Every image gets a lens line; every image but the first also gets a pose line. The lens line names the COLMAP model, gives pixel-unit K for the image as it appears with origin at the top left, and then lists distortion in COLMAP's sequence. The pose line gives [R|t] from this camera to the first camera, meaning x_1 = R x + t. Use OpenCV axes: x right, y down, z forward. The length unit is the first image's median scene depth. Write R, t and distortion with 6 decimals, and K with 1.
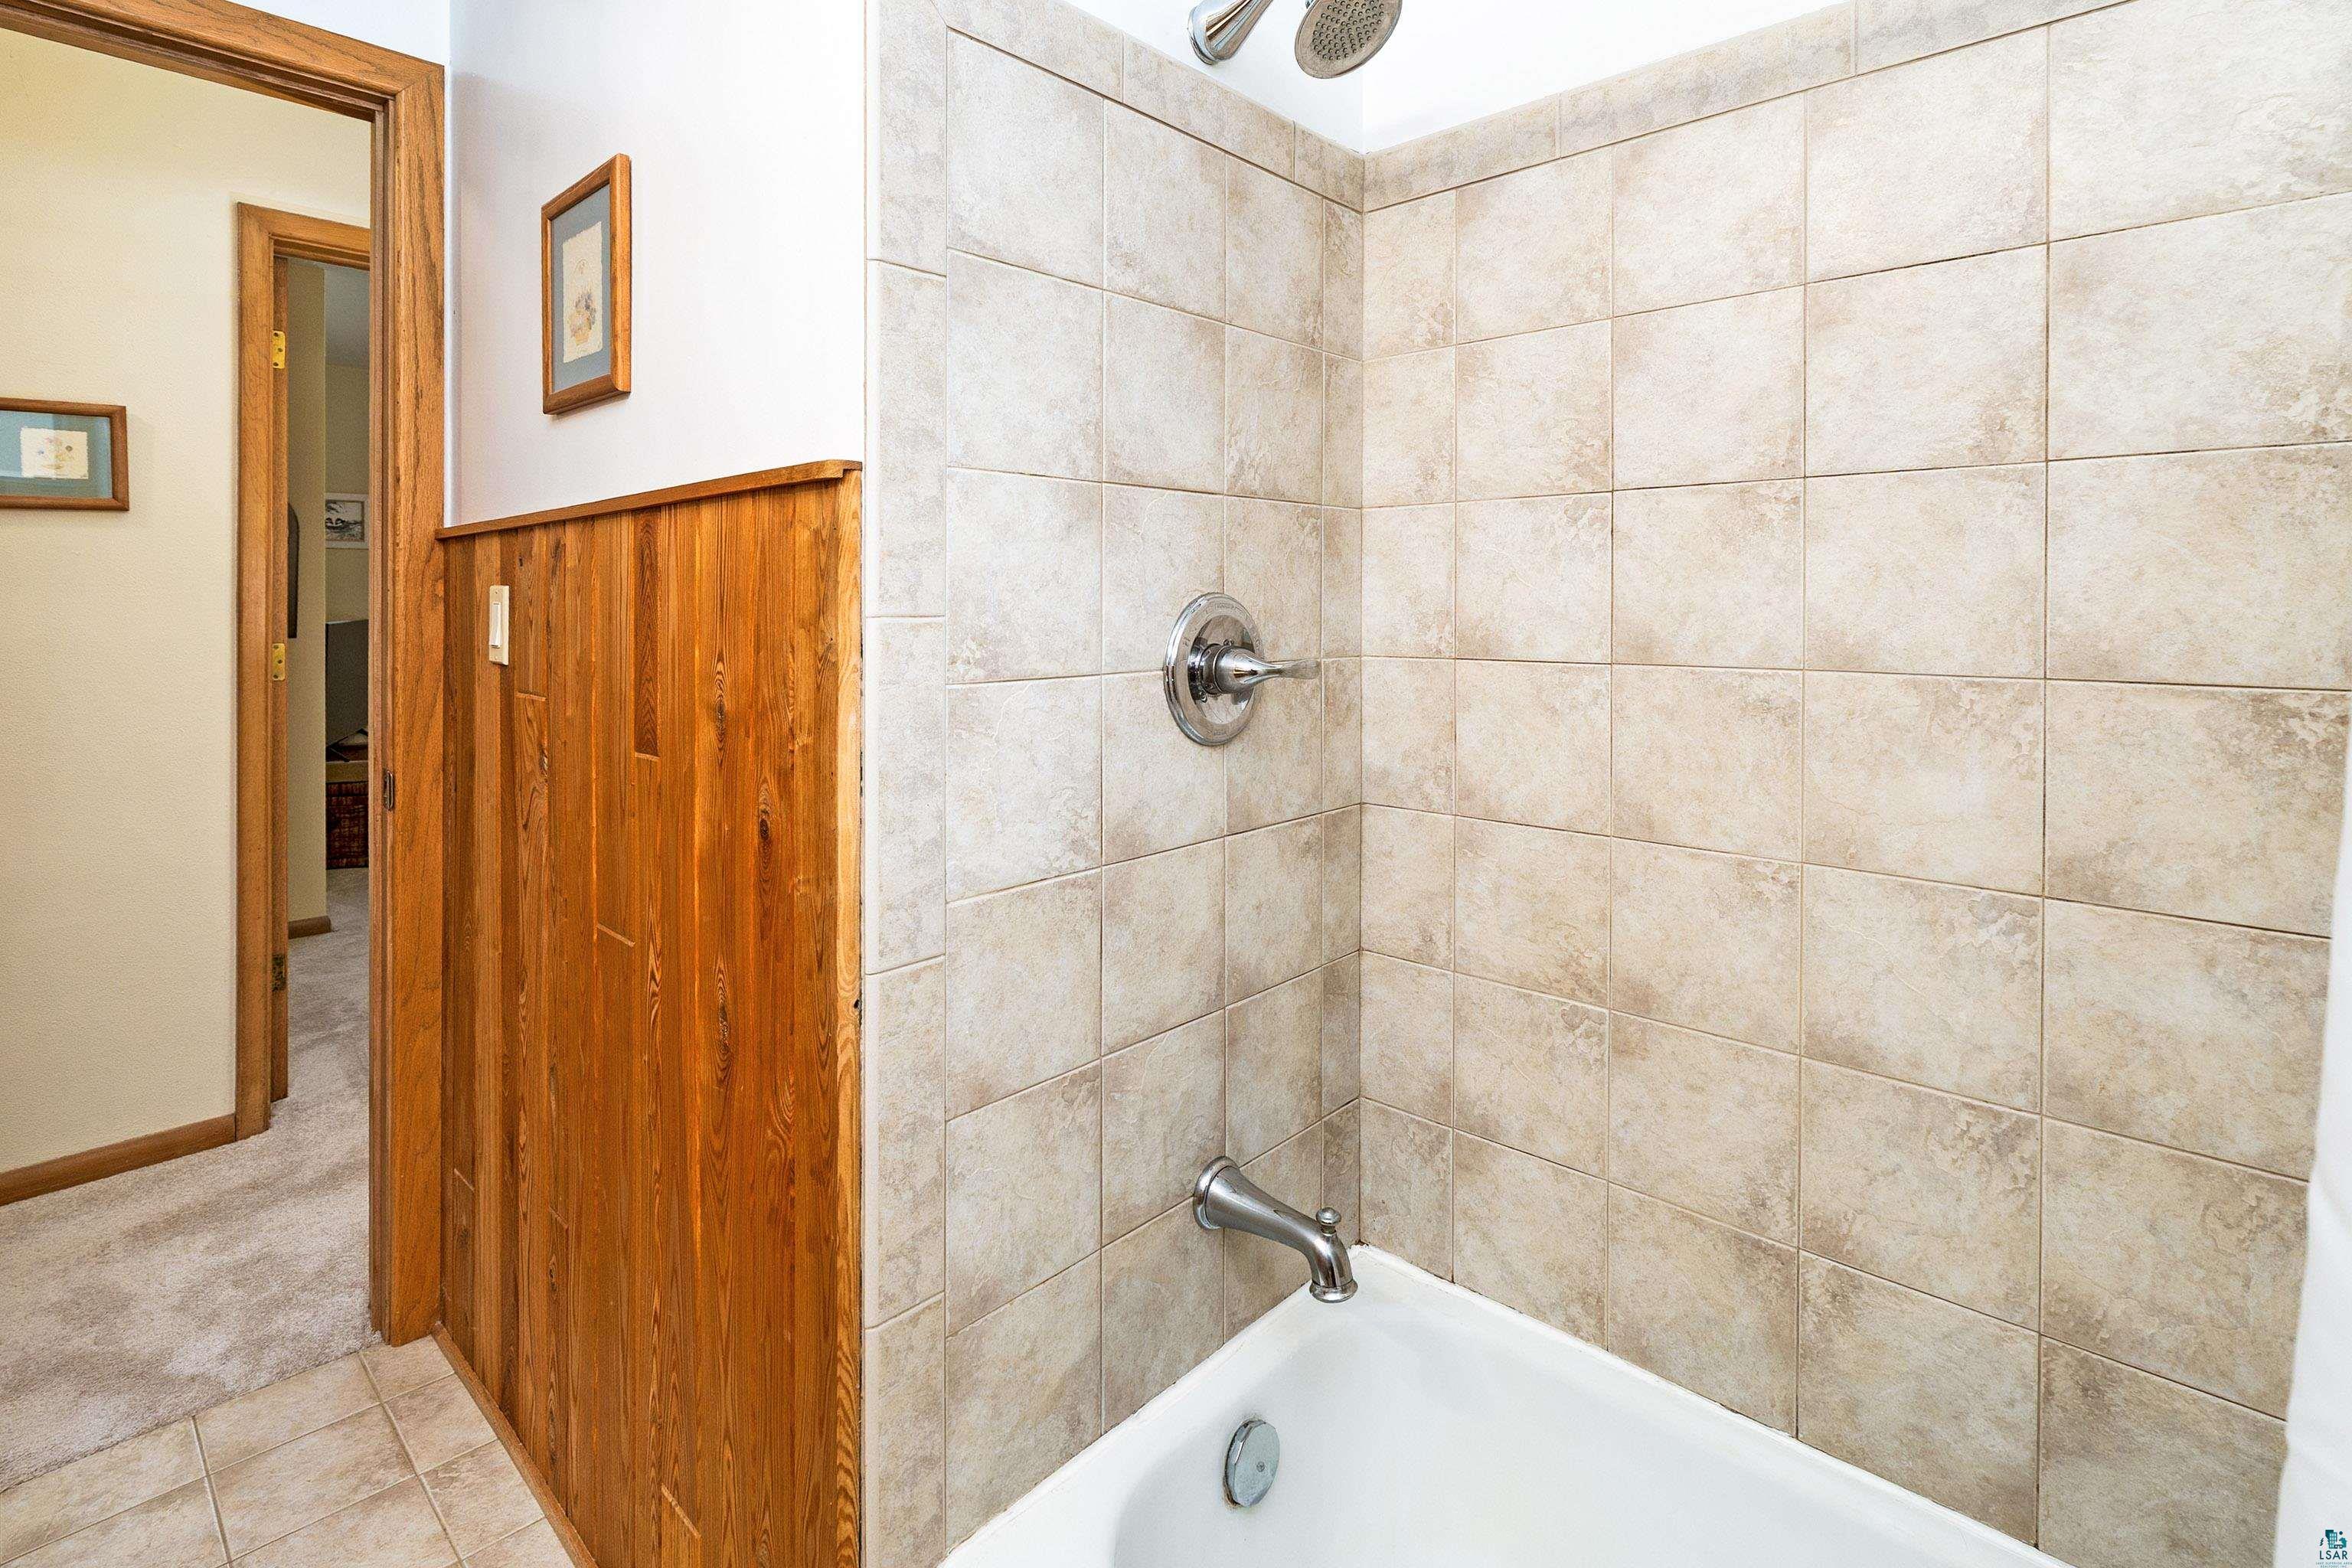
lens RADIAL K [[1100.0, 0, 1174.5], [0, 1100.0, 610.1], [0, 0, 1]] dist [-0.011629, -0.000011]
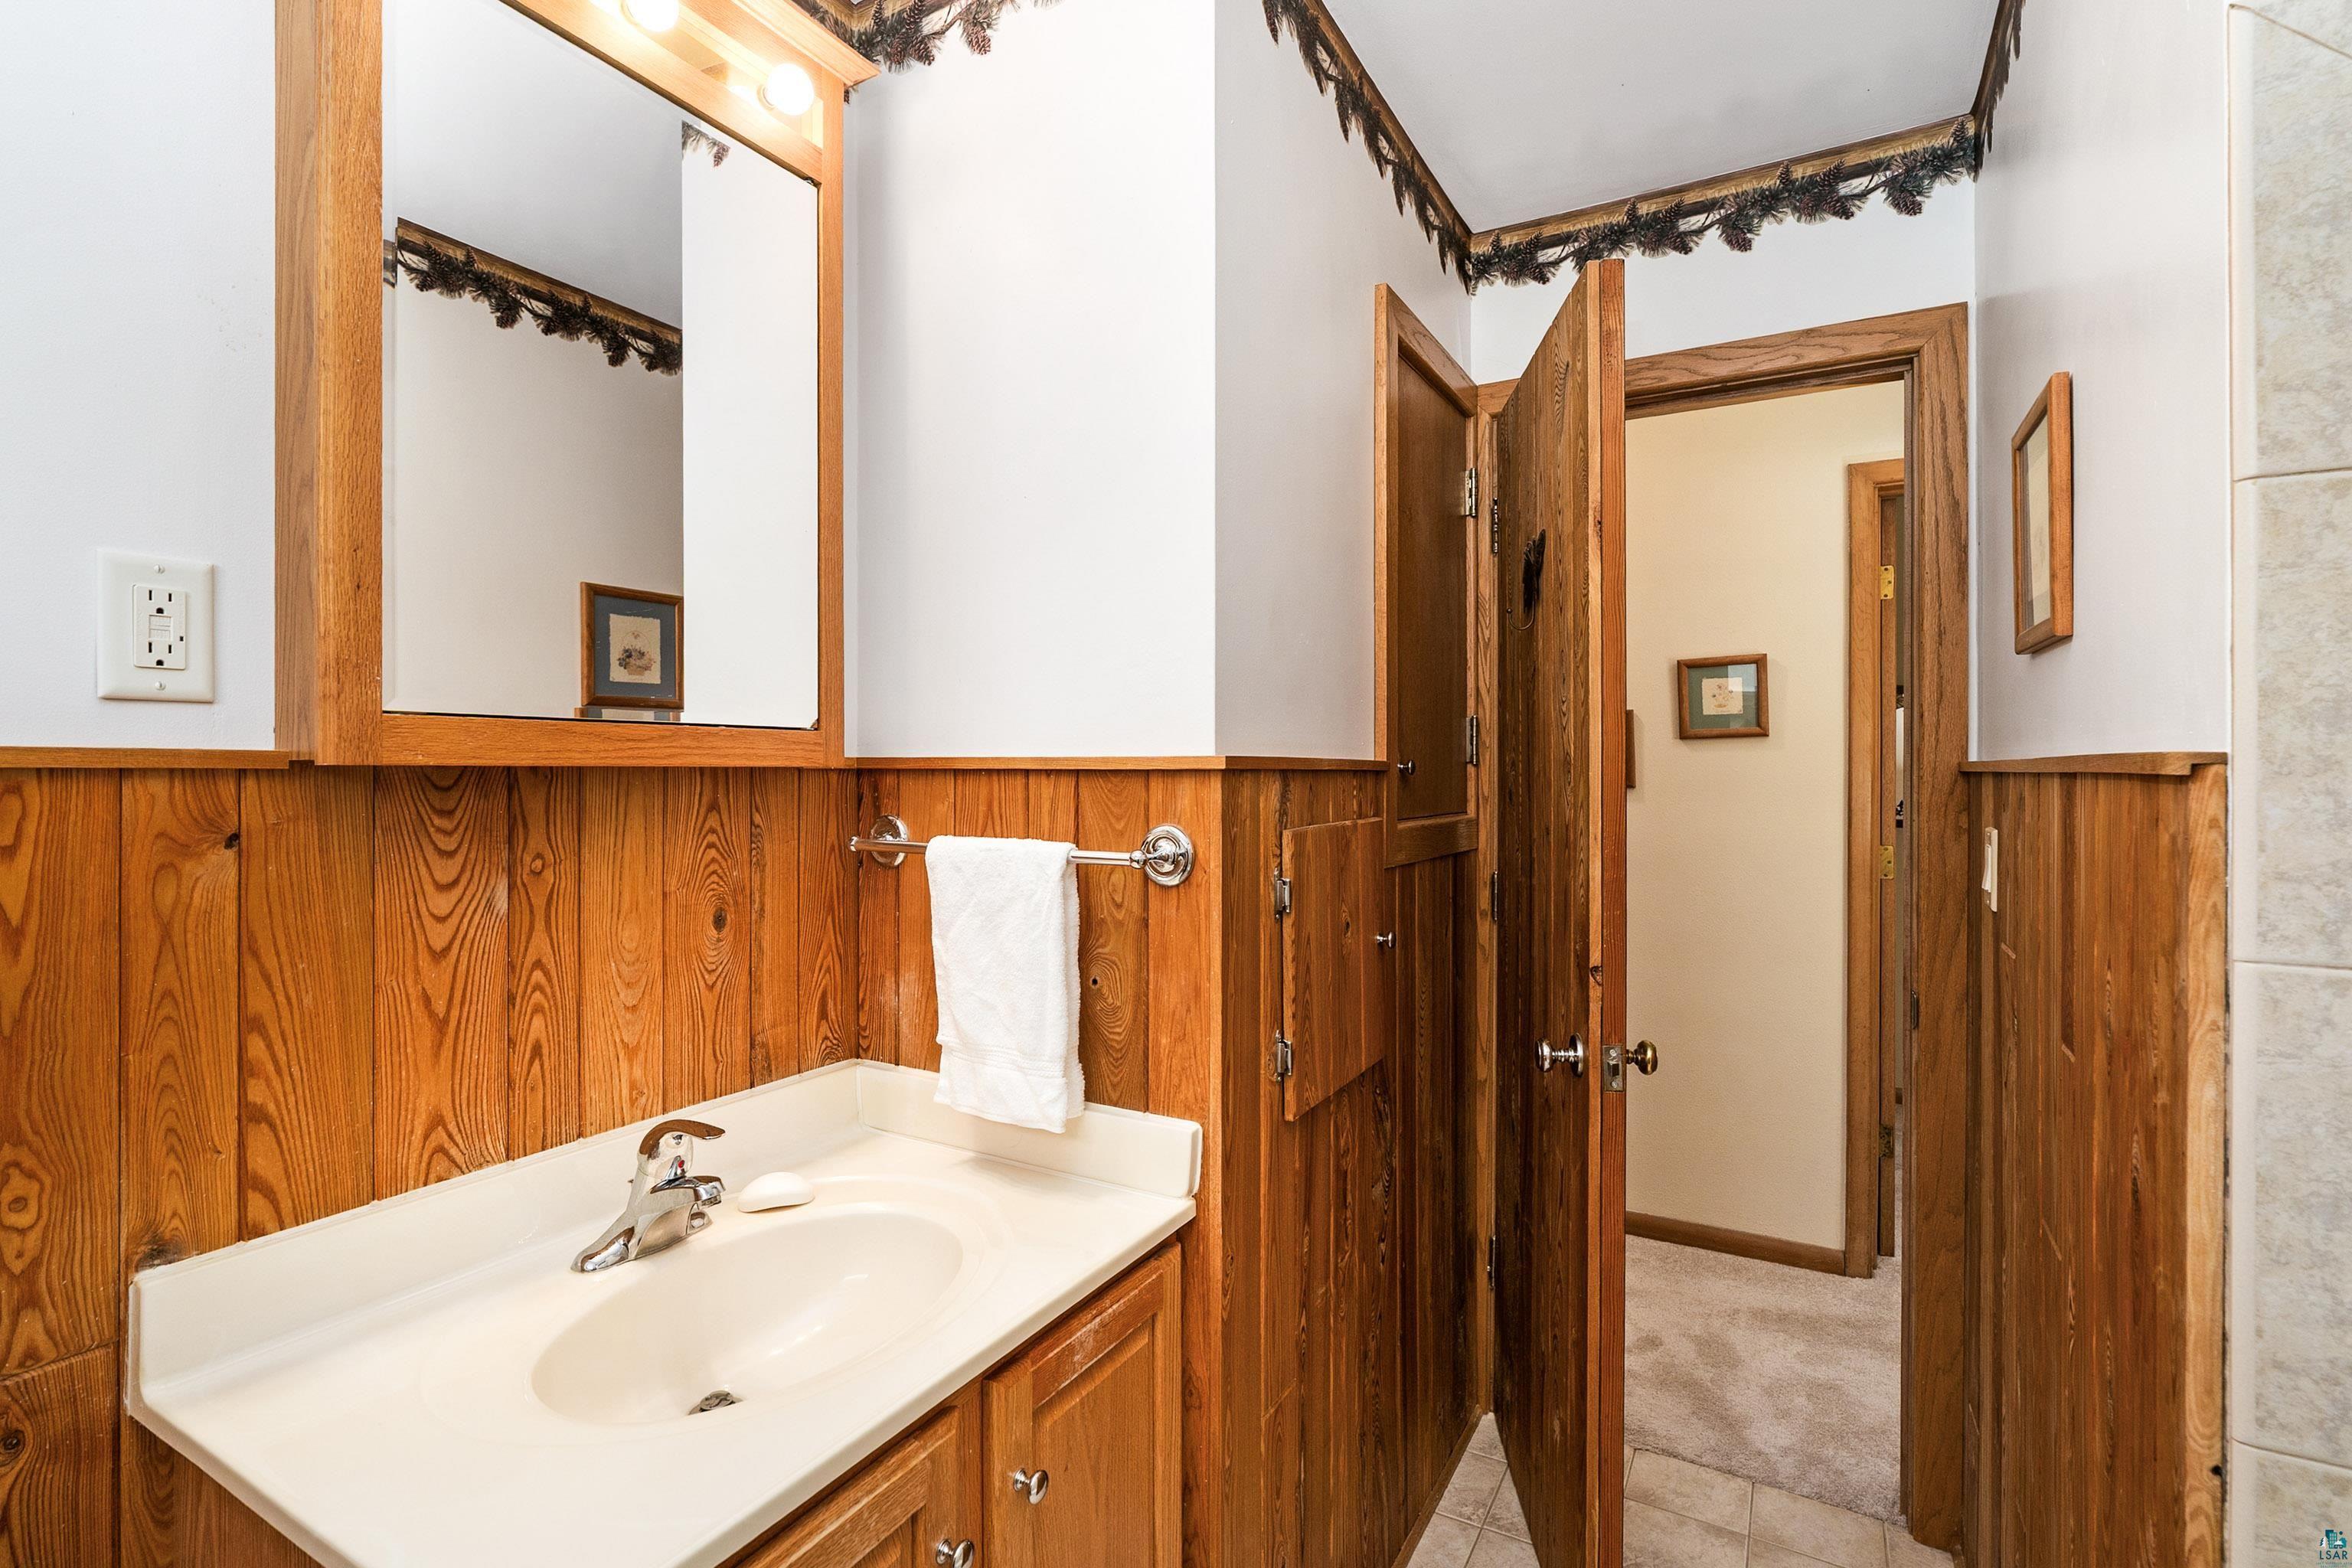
lens RADIAL K [[1087.4, 0, 1176.5], [0, 1087.4, 776.4], [0, 0, 1]] dist [-0.002064, -0.000246]
pose [[0.222621, 0.006891, -0.974881, 0.147949], [-0.008088, 0.999954, 0.005221, -0.062279], [0.974872, 0.006723, 0.222666, 0.073769]]
